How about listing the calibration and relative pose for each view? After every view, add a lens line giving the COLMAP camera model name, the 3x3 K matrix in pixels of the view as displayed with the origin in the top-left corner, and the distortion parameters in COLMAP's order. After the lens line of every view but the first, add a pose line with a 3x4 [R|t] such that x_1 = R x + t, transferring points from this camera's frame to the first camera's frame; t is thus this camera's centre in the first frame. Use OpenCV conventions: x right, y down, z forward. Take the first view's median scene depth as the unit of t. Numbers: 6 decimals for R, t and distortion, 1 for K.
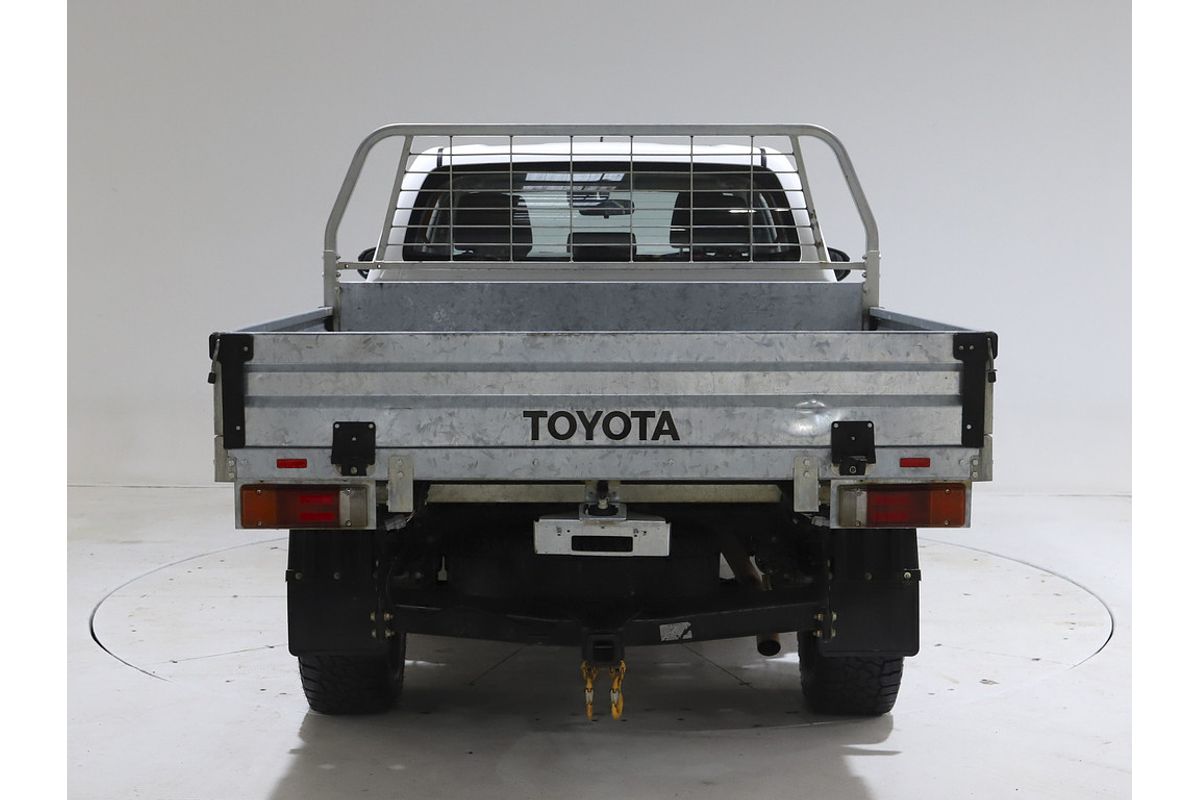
lens RADIAL K [[1790.8, 0, 597.8], [0, 1790.8, 438.4], [0, 0, 1]] dist [0.008402, 0.000761]
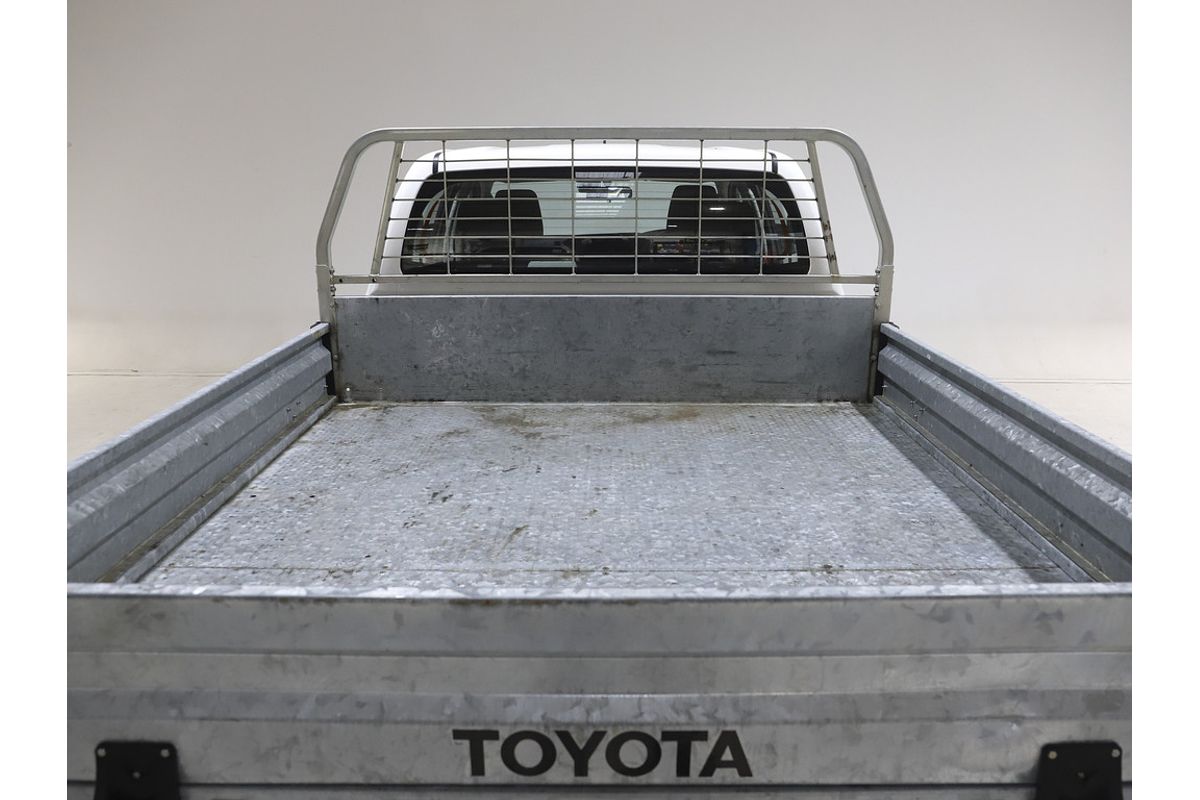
lens RADIAL K [[828.7, 0, 600.5], [0, 828.7, 413.5], [0, 0, 1]] dist [-0.117612, 0.104095]
pose [[0.999993, 0.000309, -0.003617, 0.001327], [0.000330, 0.984521, 0.175266, -0.103439], [0.003615, -0.175266, 0.984514, 0.556510]]
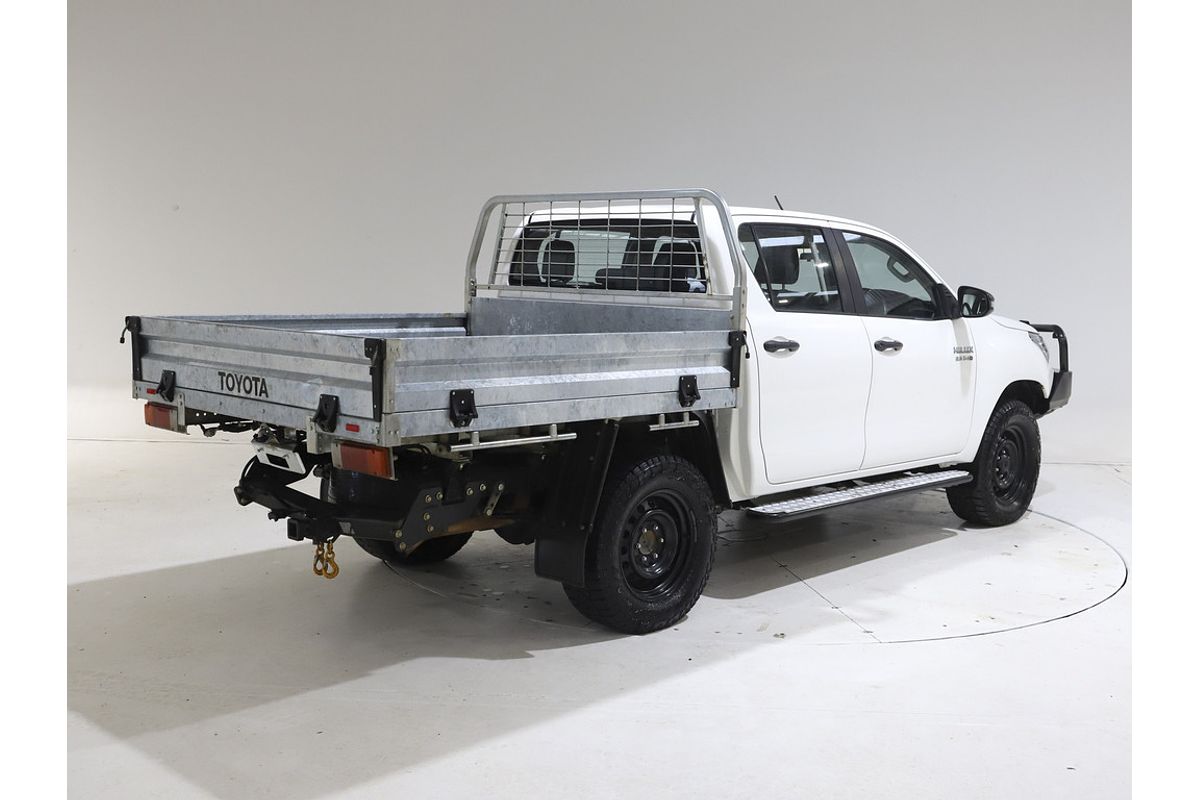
lens RADIAL K [[1263.4, 0, 600.0], [0, 1263.4, 400.0], [0, 0, 1]] dist [0.088698, -0.000004]
pose [[0.701776, 0.089767, -0.706719, 0.731711], [-0.098247, 0.994745, 0.028793, -0.040610], [0.705590, 0.049227, 0.706908, 0.299223]]
